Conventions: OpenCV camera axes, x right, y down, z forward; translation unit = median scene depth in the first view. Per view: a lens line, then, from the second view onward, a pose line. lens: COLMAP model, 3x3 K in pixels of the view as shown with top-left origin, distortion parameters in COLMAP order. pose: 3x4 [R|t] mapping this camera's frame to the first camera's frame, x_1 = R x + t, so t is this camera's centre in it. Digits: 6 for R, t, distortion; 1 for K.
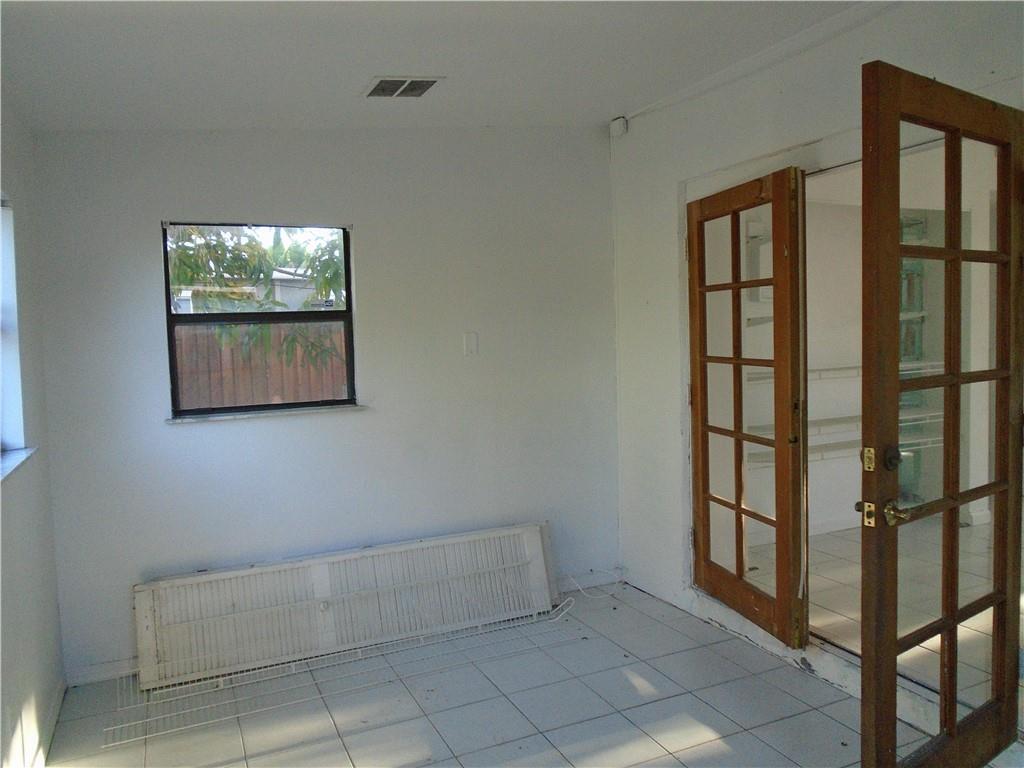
lens RADIAL K [[783.0, 0, 512.0], [0, 783.0, 384.0], [0, 0, 1]] dist [-0.001440, -0.002603]
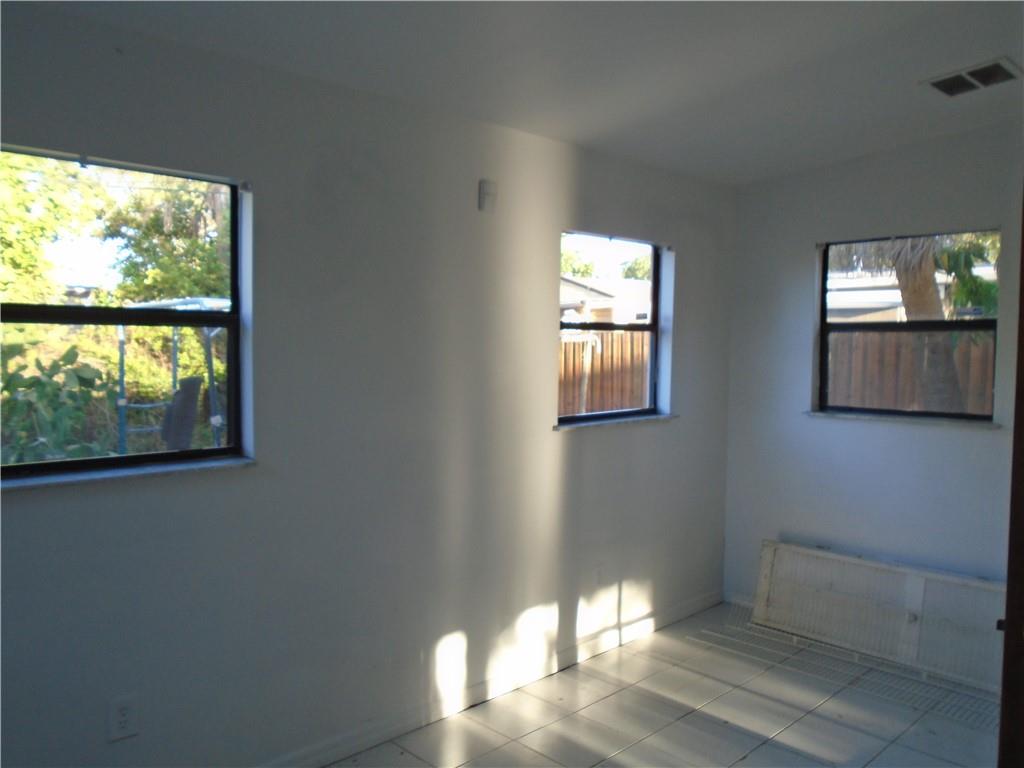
lens RADIAL K [[783.0, 0, 512.0], [0, 783.0, 384.0], [0, 0, 1]] dist [-0.001440, -0.002603]
pose [[0.330763, 0.085200, -0.939860, 0.534322], [-0.087990, 0.994362, 0.059174, -0.026878], [0.939603, 0.063126, 0.336395, 0.188648]]
